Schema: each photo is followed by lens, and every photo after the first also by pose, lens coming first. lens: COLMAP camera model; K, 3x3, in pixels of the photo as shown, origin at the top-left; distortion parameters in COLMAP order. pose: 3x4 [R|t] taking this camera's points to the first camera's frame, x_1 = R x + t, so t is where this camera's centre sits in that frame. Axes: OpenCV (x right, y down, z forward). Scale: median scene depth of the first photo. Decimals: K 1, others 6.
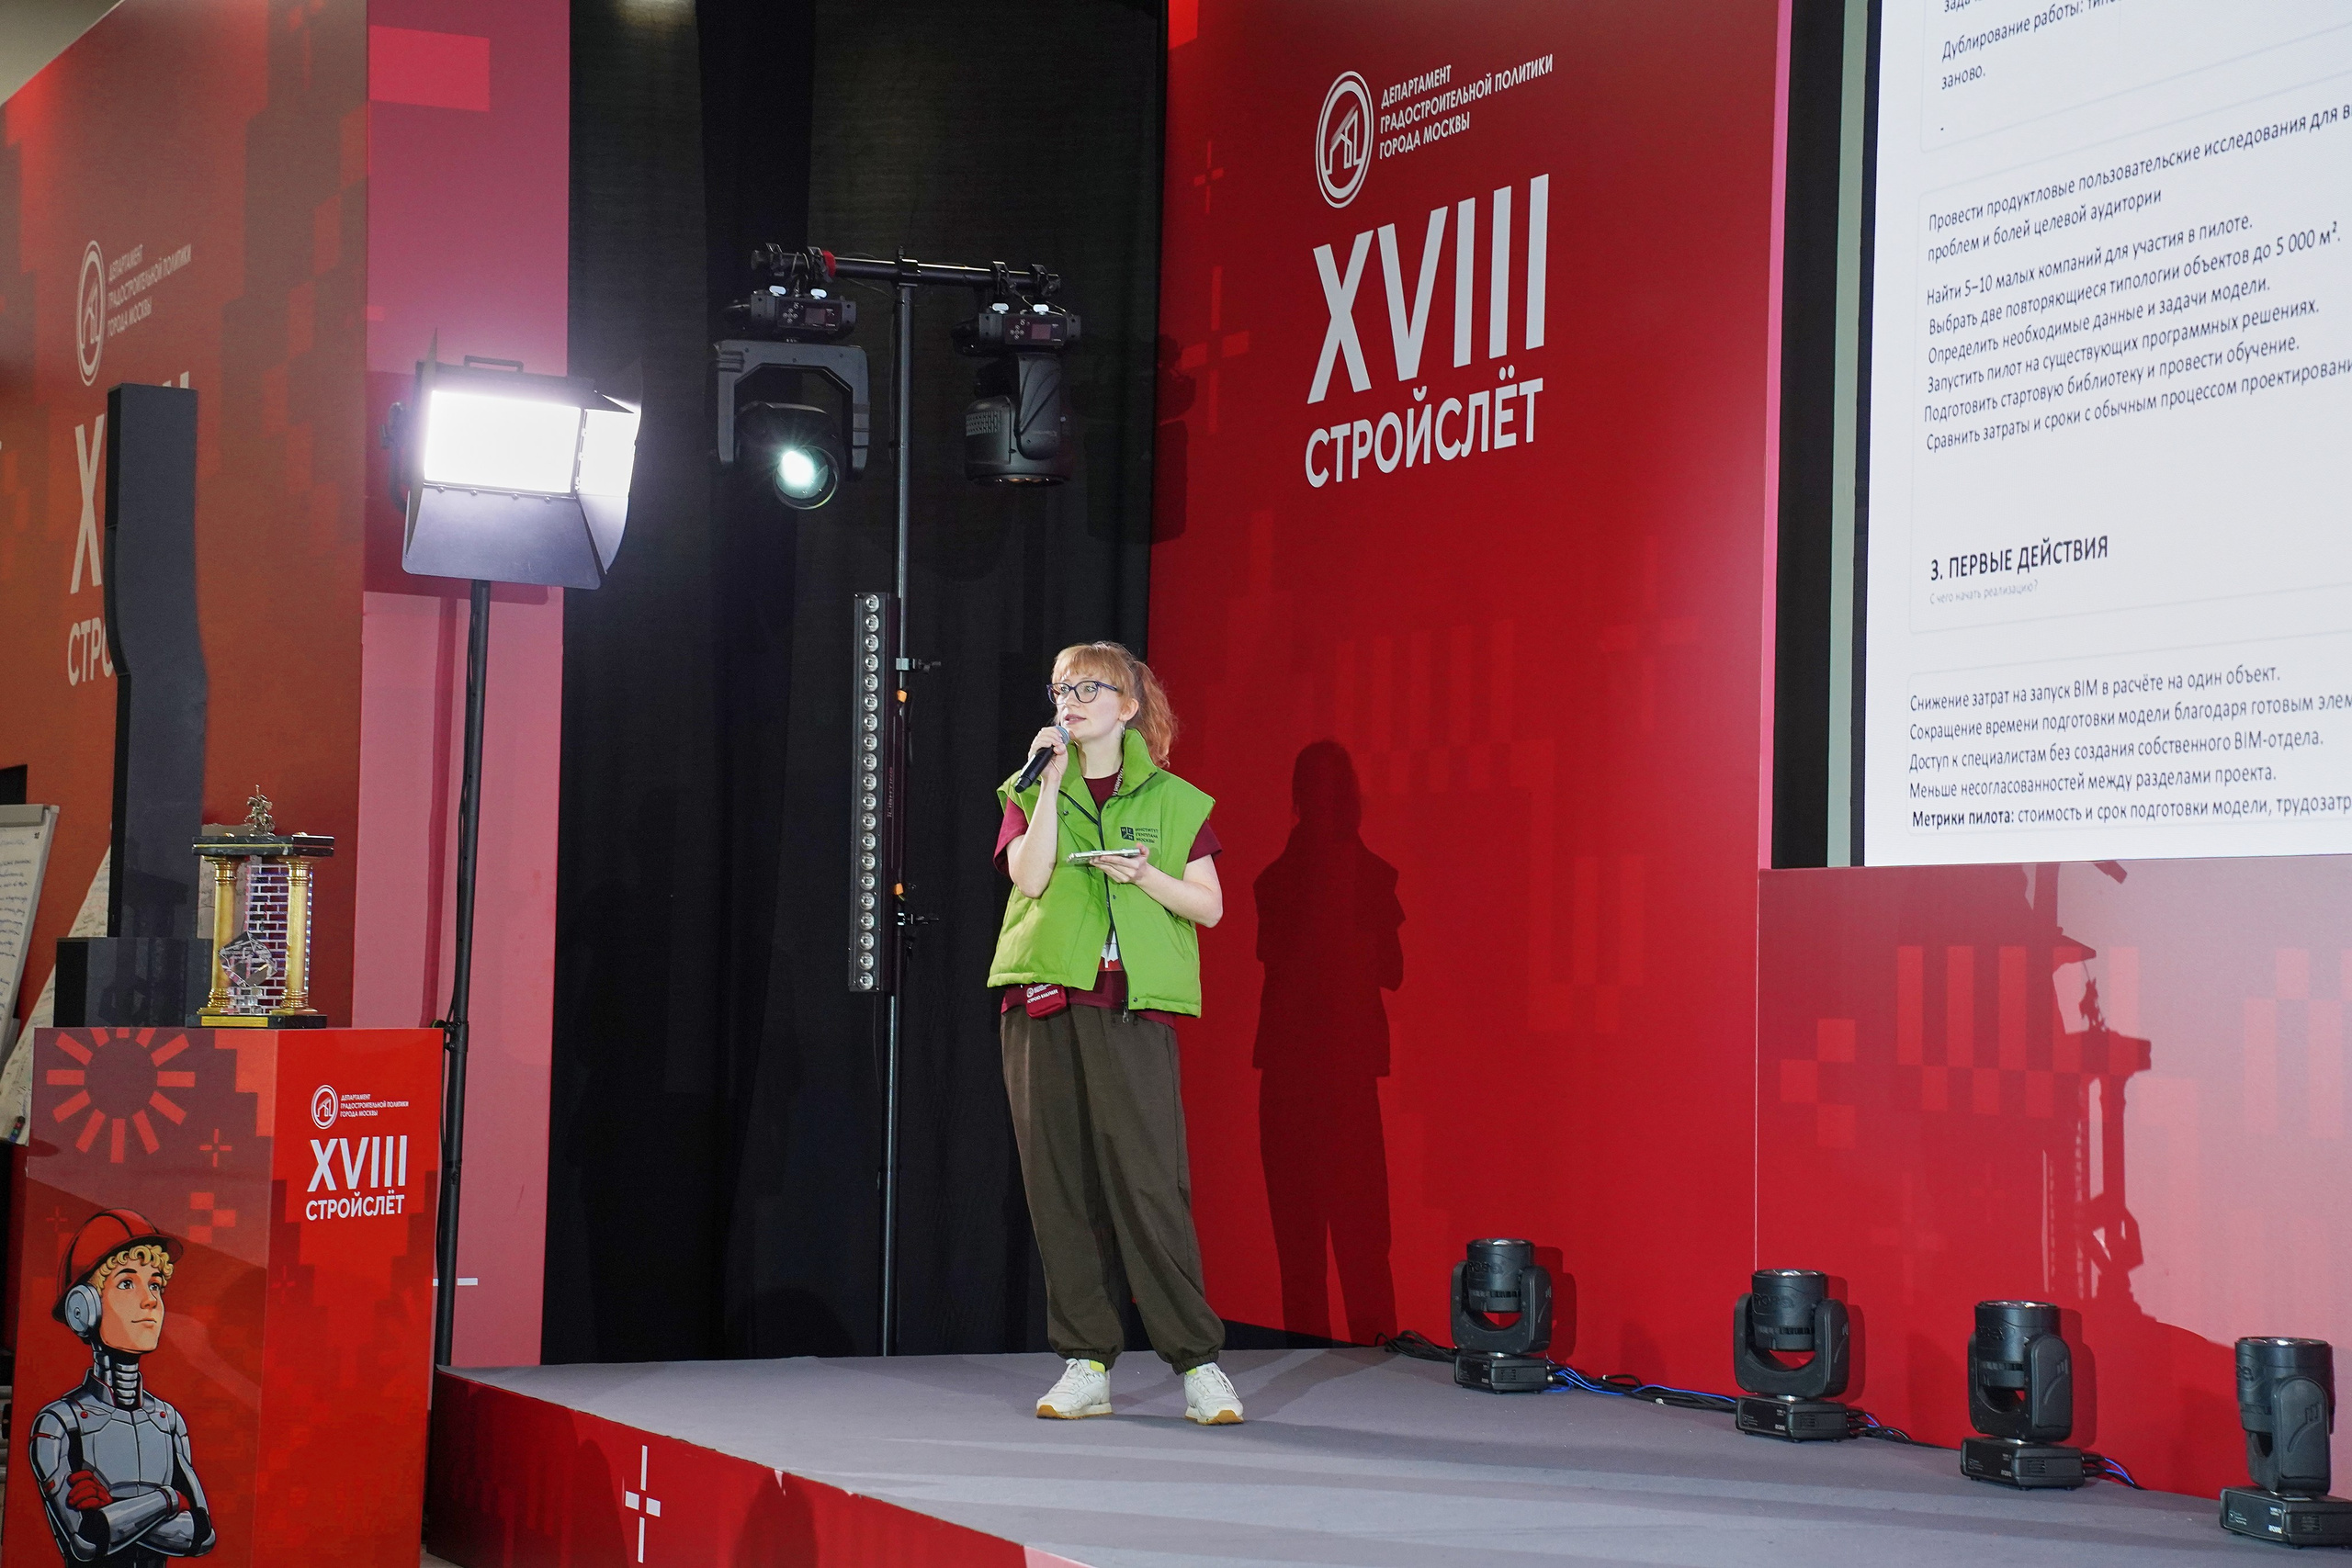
lens RADIAL K [[4866.8, 0, 1160.9], [0, 4866.8, 774.3], [0, 0, 1]] dist [0.589998, 0.000000]
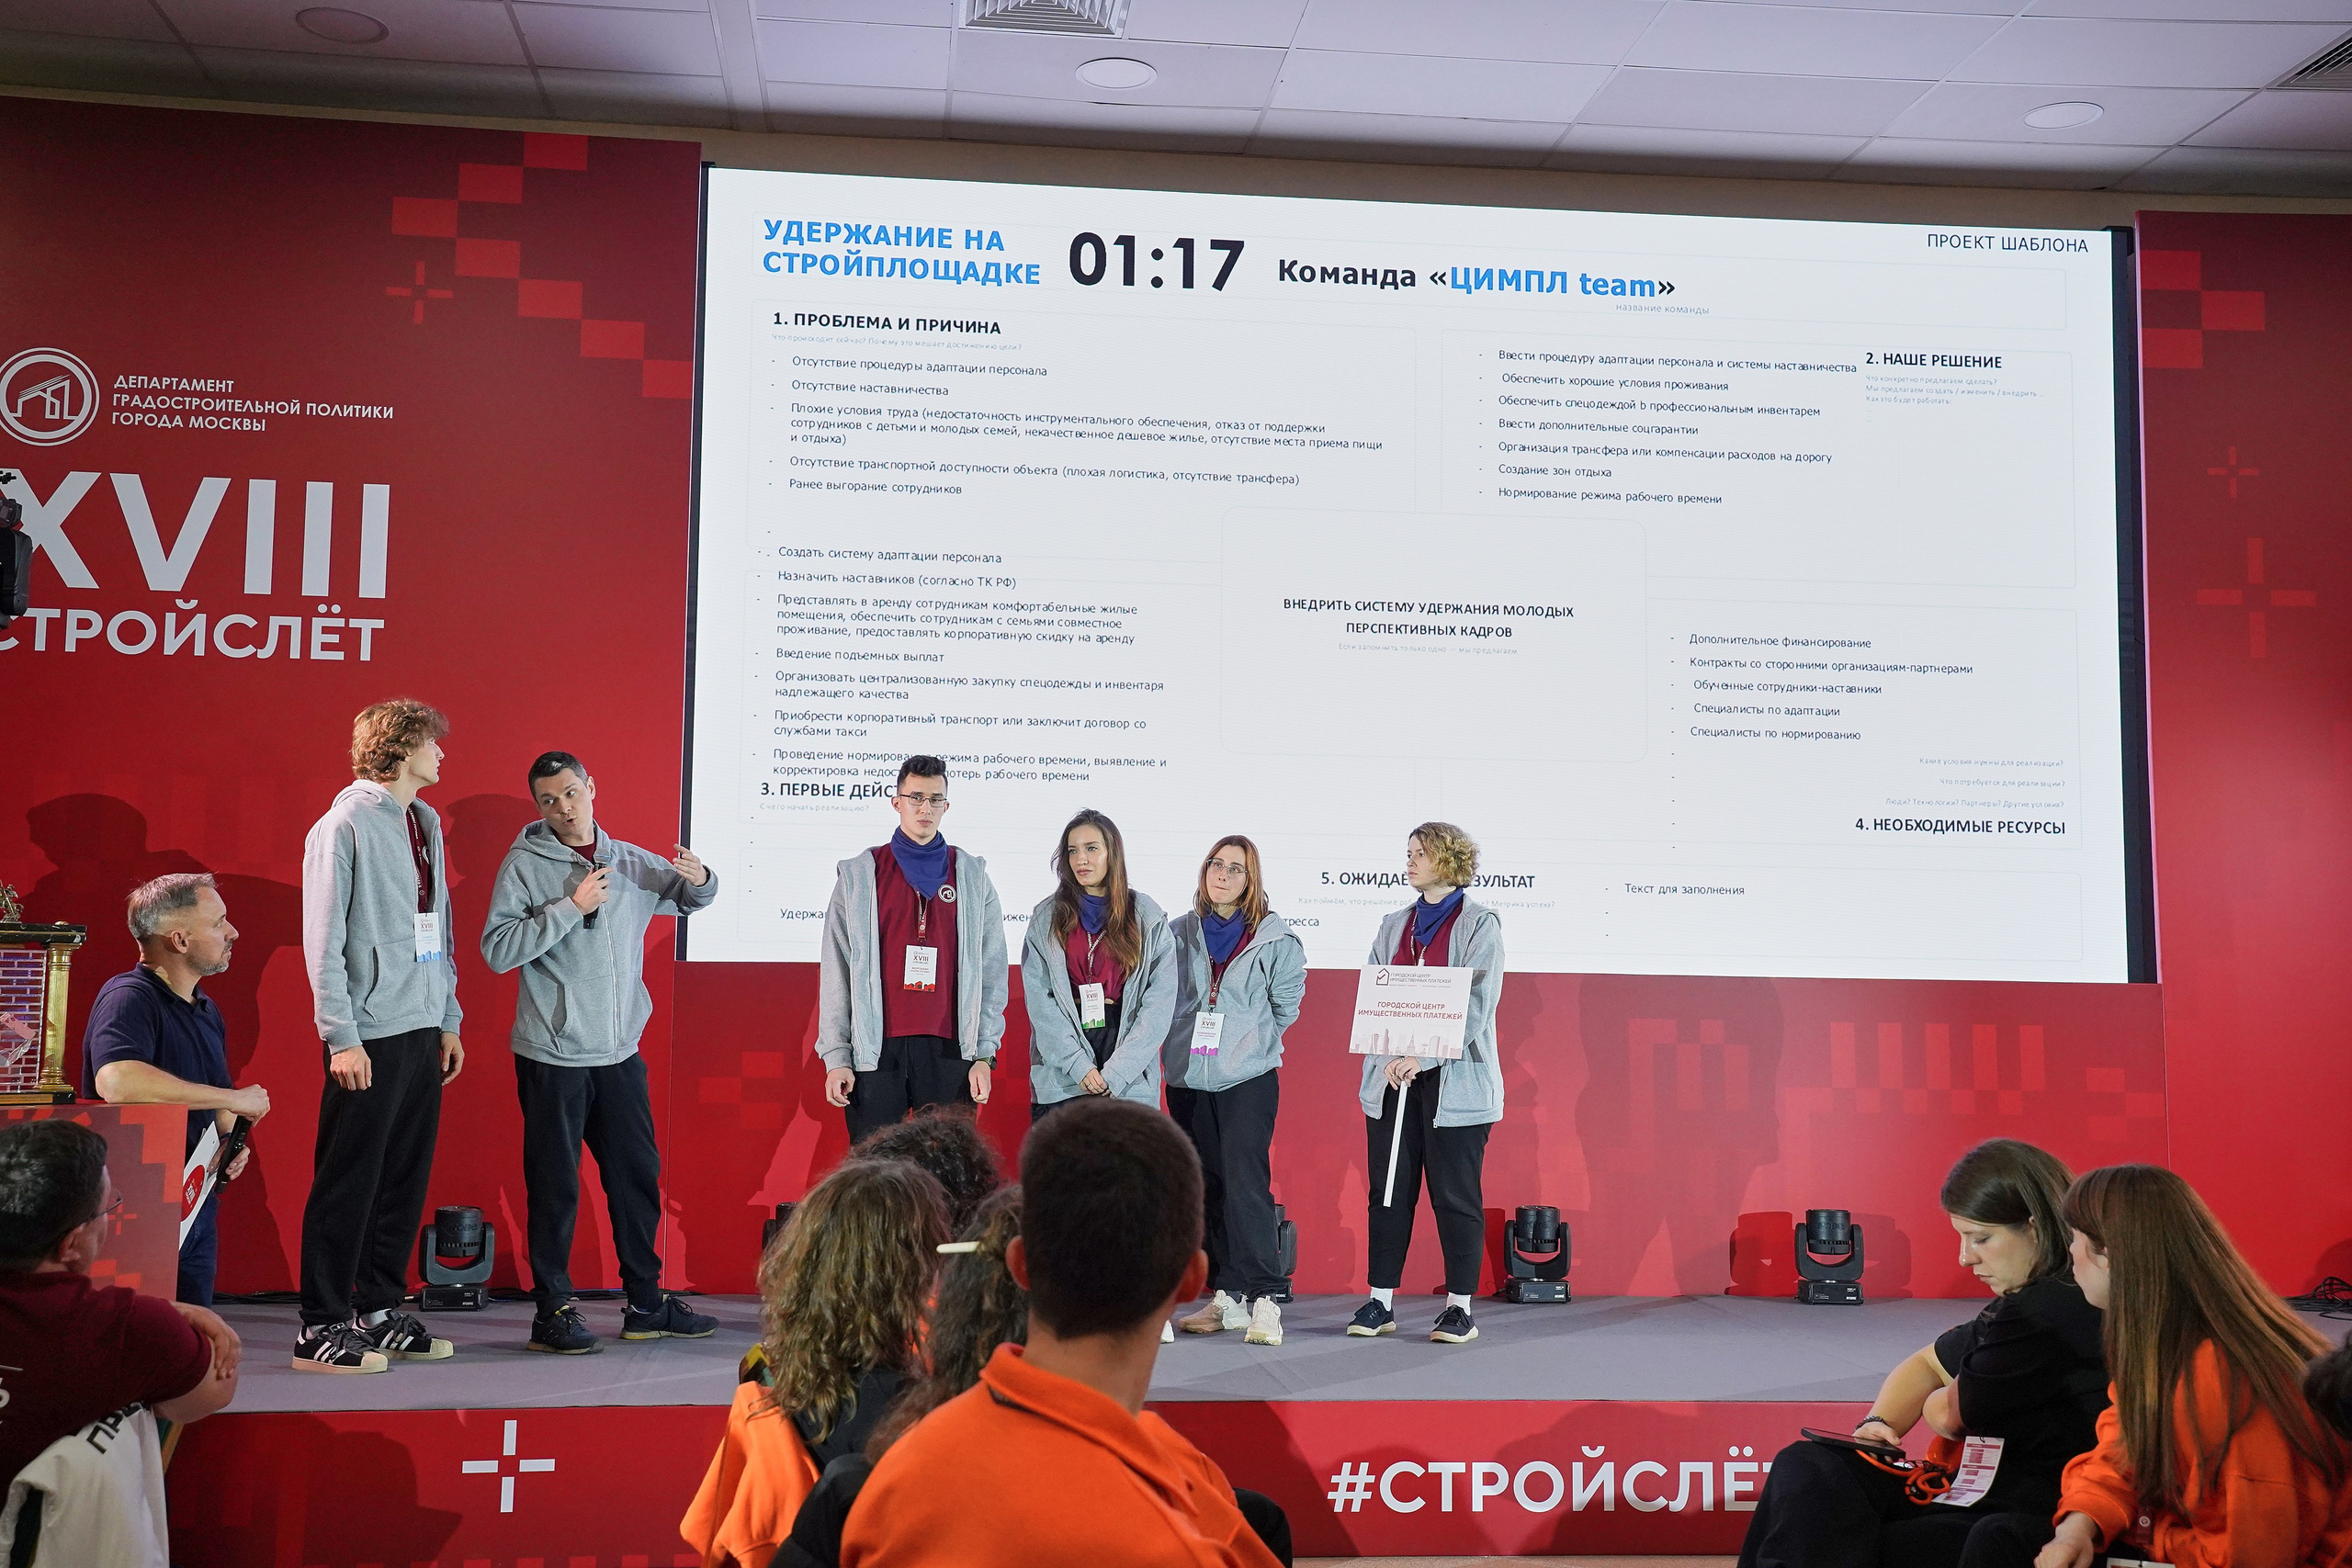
lens RADIAL K [[2501.7, 0, 1198.4], [0, 2501.7, 773.5], [0, 0, 1]] dist [0.094099, 0.000000]
pose [[0.276282, 0.077386, 0.957956, -0.573315], [-0.048201, 0.996614, -0.066608, 0.004273], [-0.959867, -0.027772, 0.279077, 0.542071]]
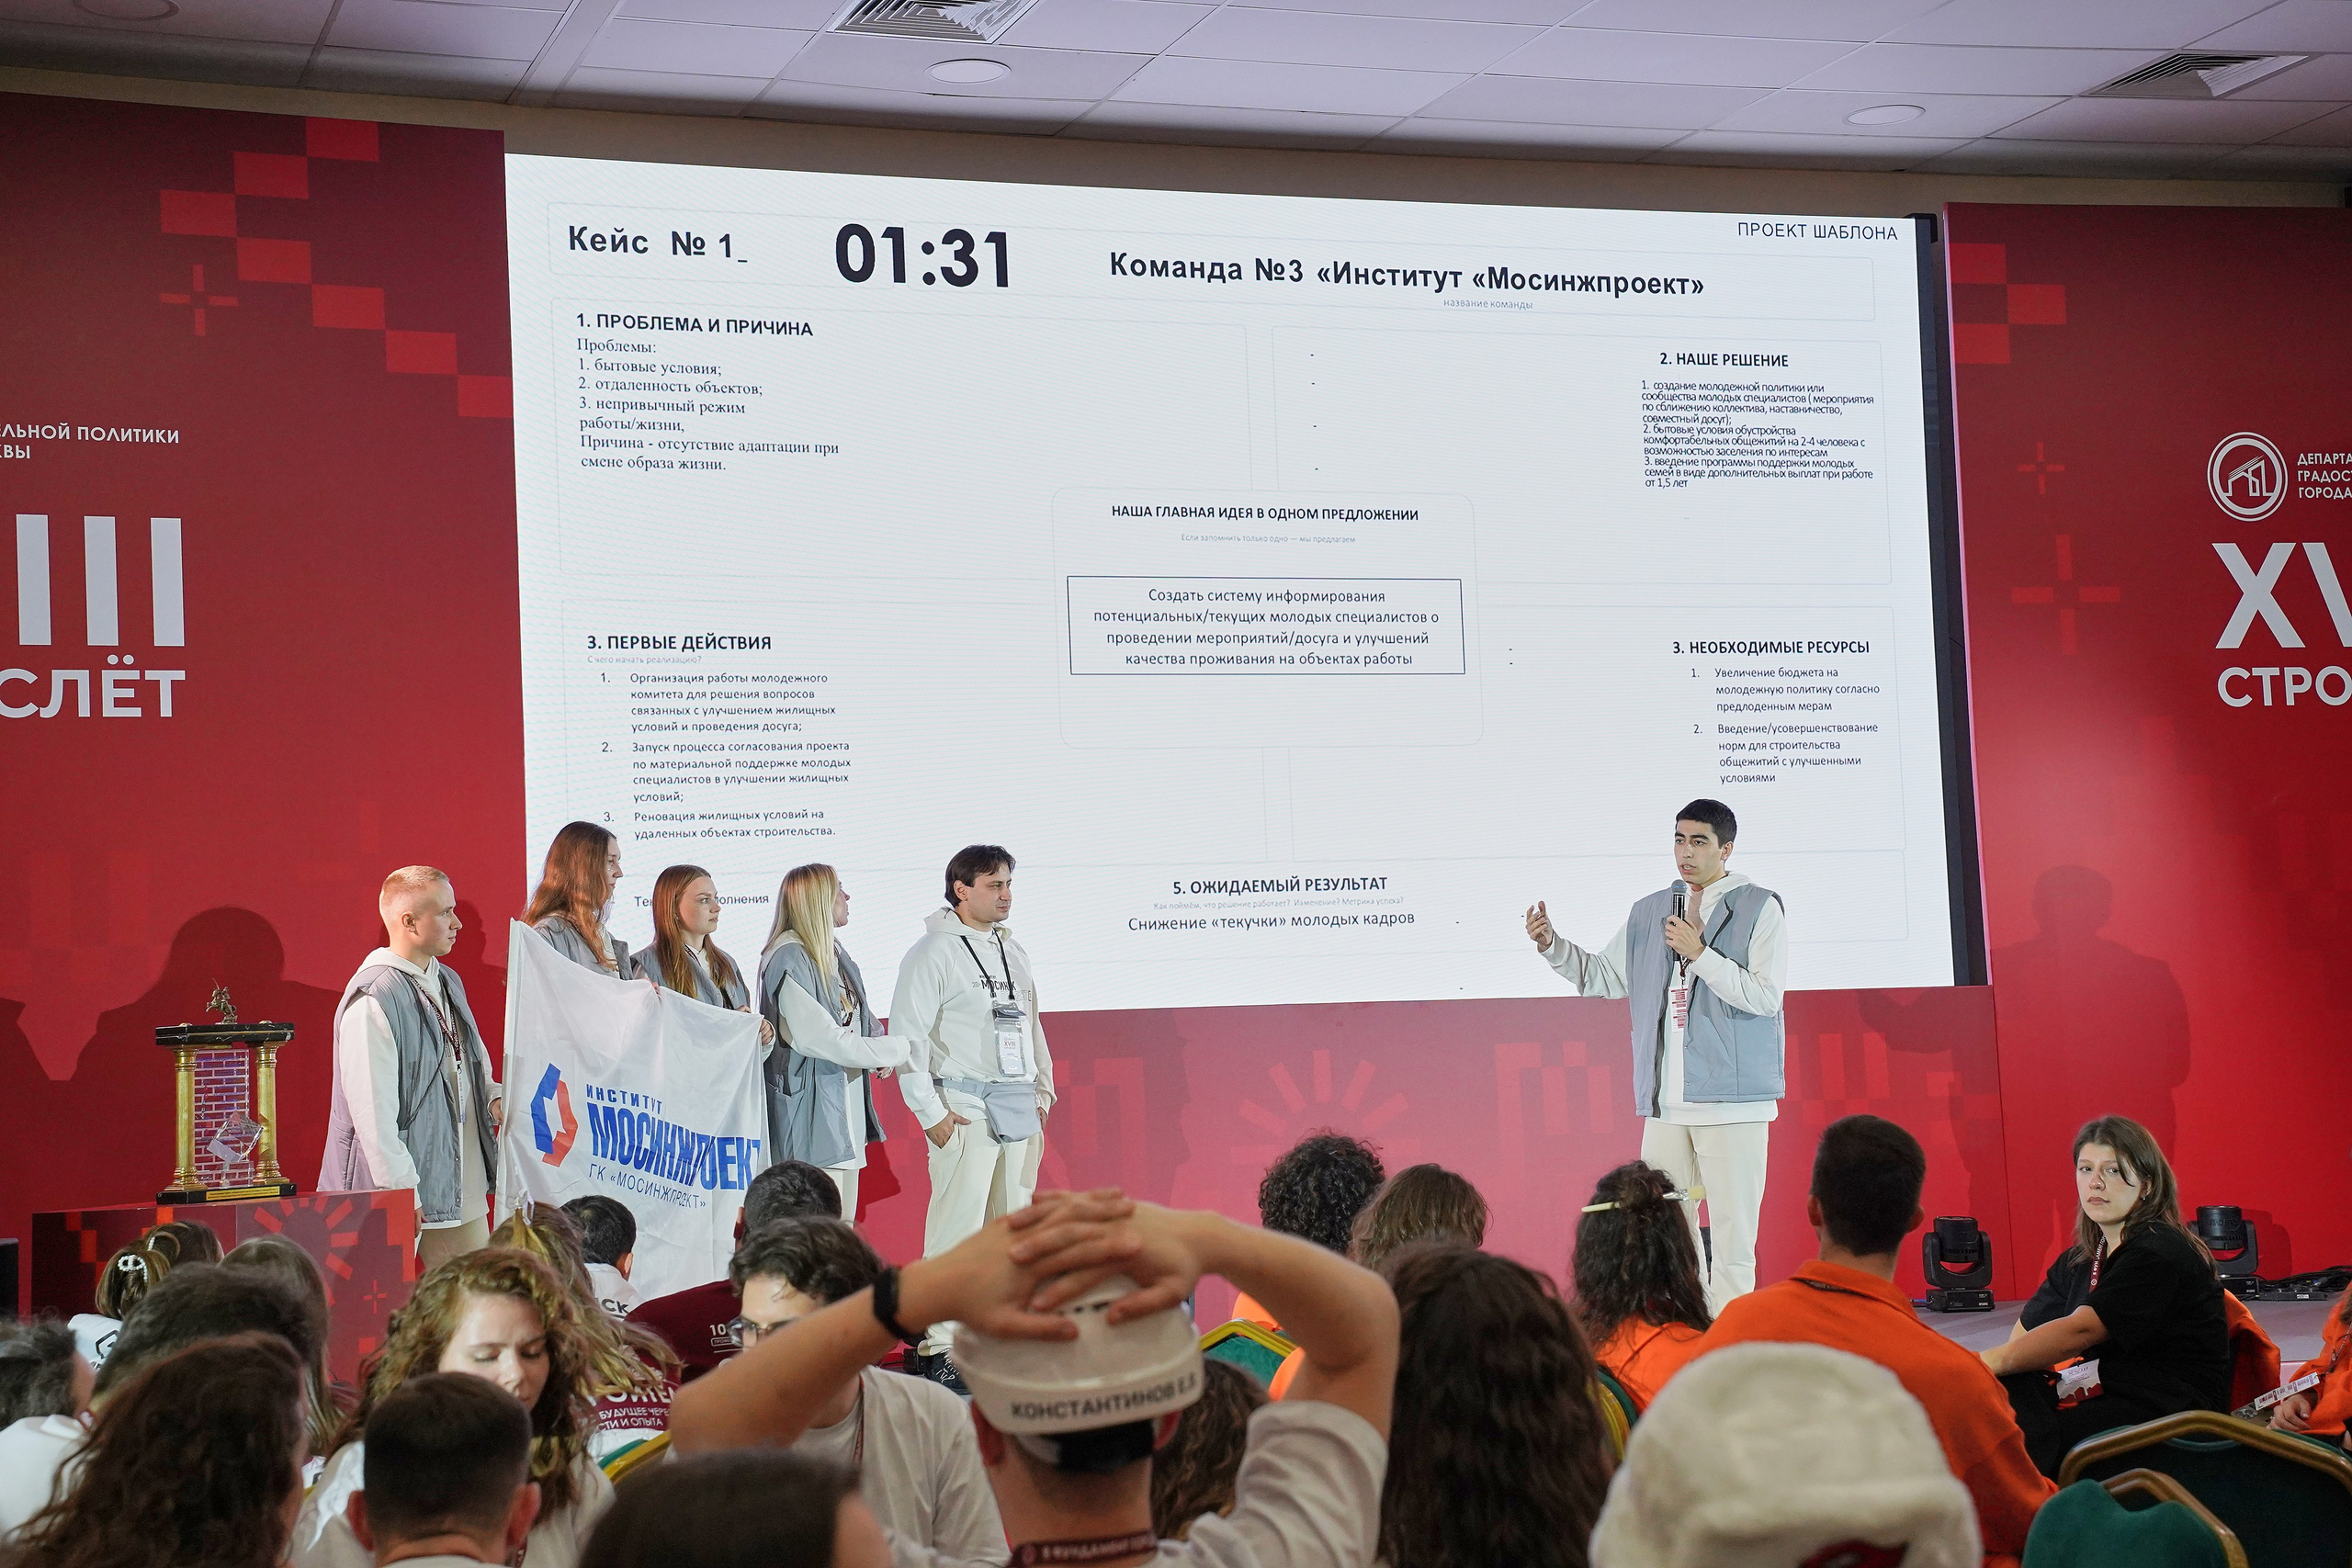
lens RADIAL K [[3627.7, 0, 1212.4], [0, 3627.7, 781.8], [0, 0, 1]] dist [0.315181, 0.000000]
pose [[0.042723, 0.053673, 0.997644, -0.896733], [-0.003636, 0.998558, -0.053566, 0.001853], [-0.999080, -0.001339, 0.042856, 0.670126]]
